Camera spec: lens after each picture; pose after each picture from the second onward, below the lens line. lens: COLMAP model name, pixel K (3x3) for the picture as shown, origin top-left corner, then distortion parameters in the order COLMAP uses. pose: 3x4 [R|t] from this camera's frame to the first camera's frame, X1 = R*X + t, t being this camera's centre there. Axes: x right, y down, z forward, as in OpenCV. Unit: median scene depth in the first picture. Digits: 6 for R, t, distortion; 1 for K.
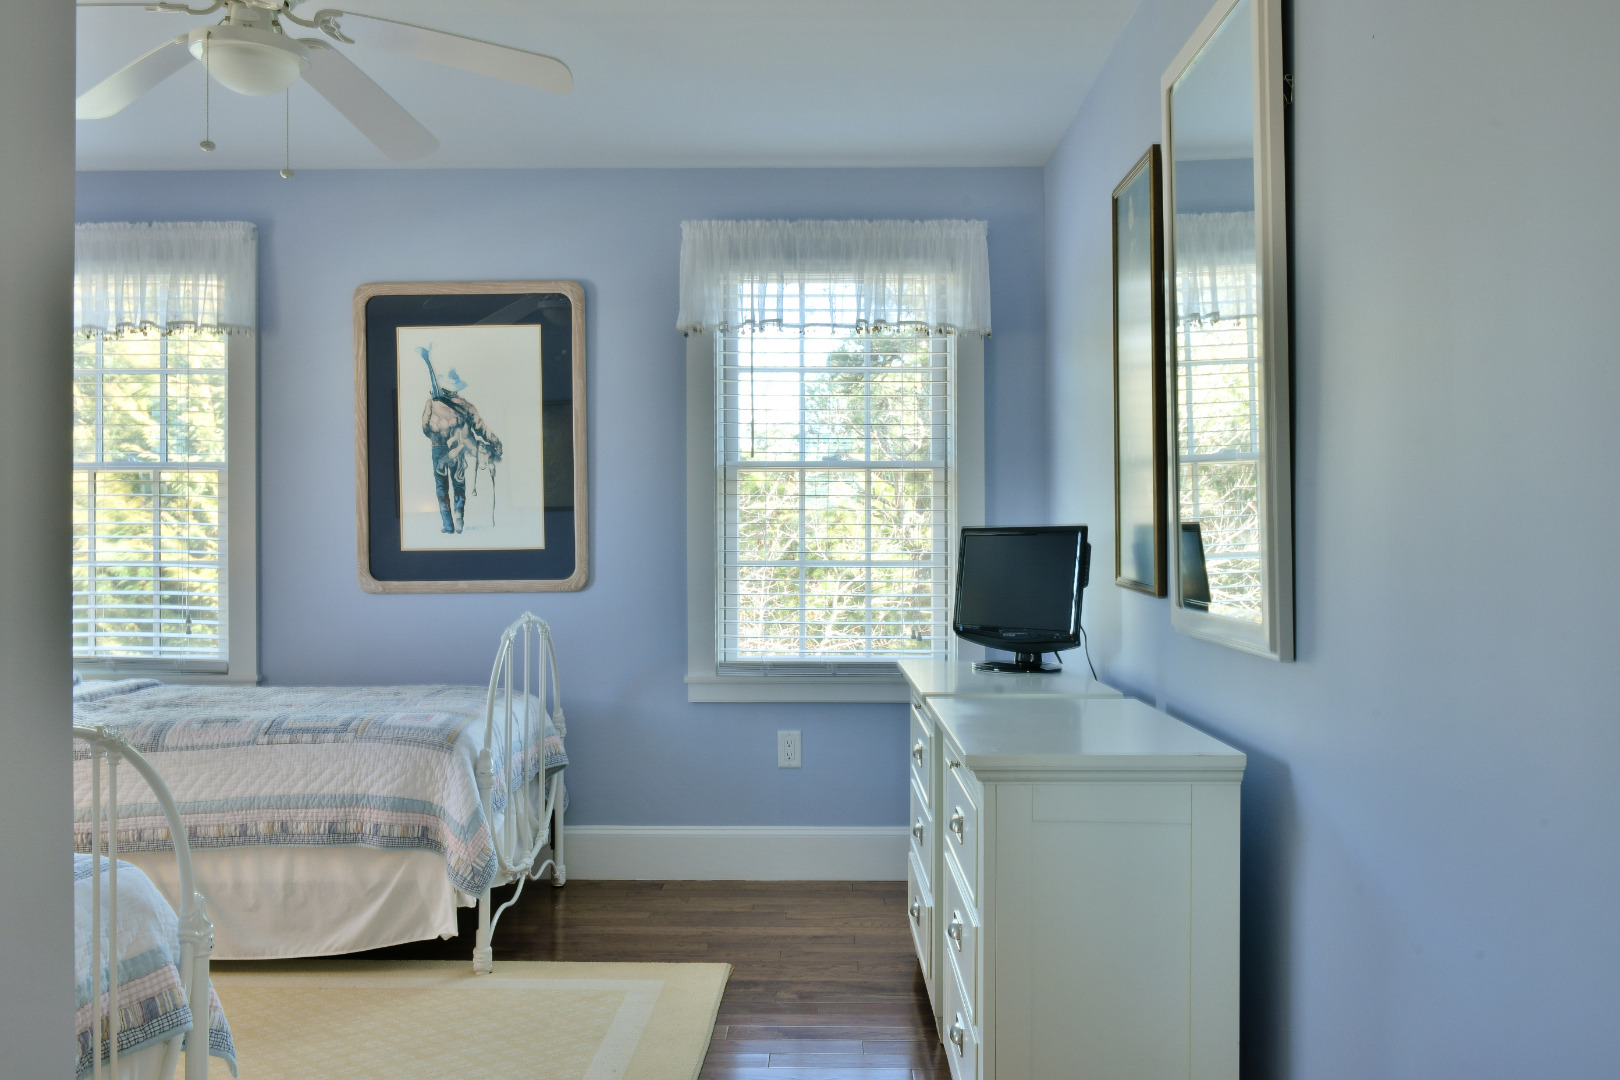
lens RADIAL K [[1395.6, 0, 808.9], [0, 1395.6, 539.1], [0, 0, 1]] dist [-0.007297, 0.009256]
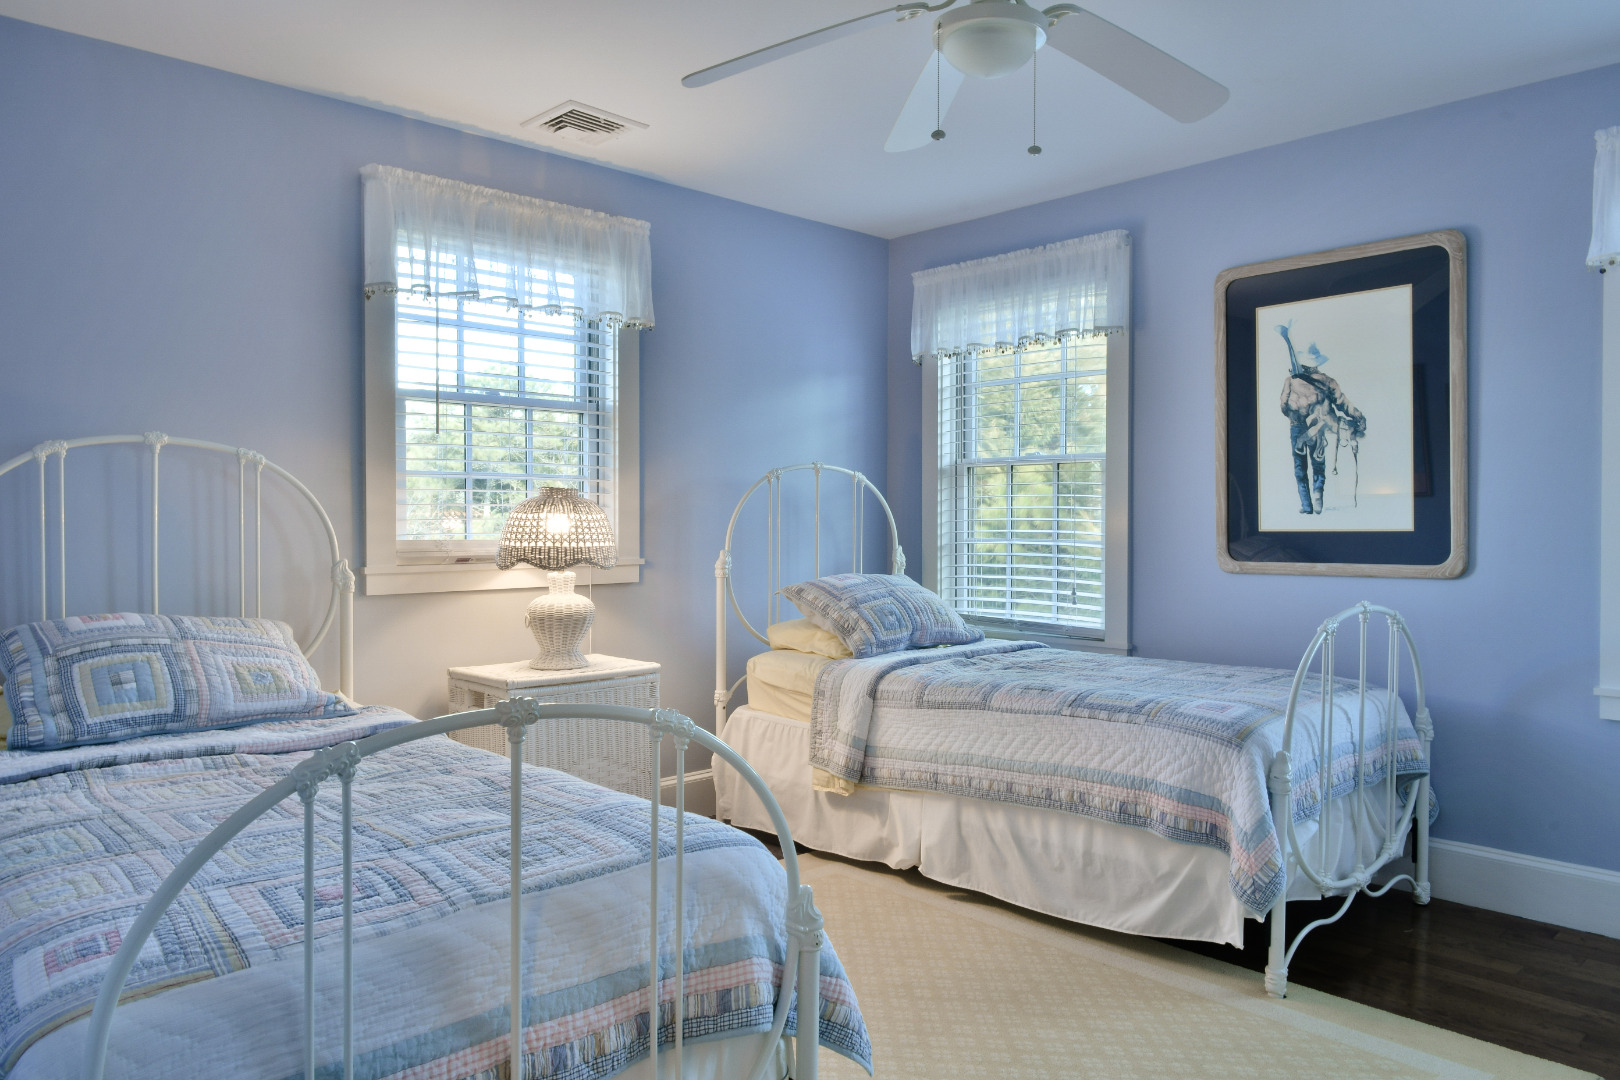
lens RADIAL K [[1113.4, 0, 808.8], [0, 1113.4, 542.4], [0, 0, 1]] dist [0.006776, -0.019045]
pose [[0.702008, 0.014211, -0.712027, 0.055567], [0.000242, 0.999796, 0.020192, -0.000341], [0.712169, -0.014347, 0.701862, 0.227418]]
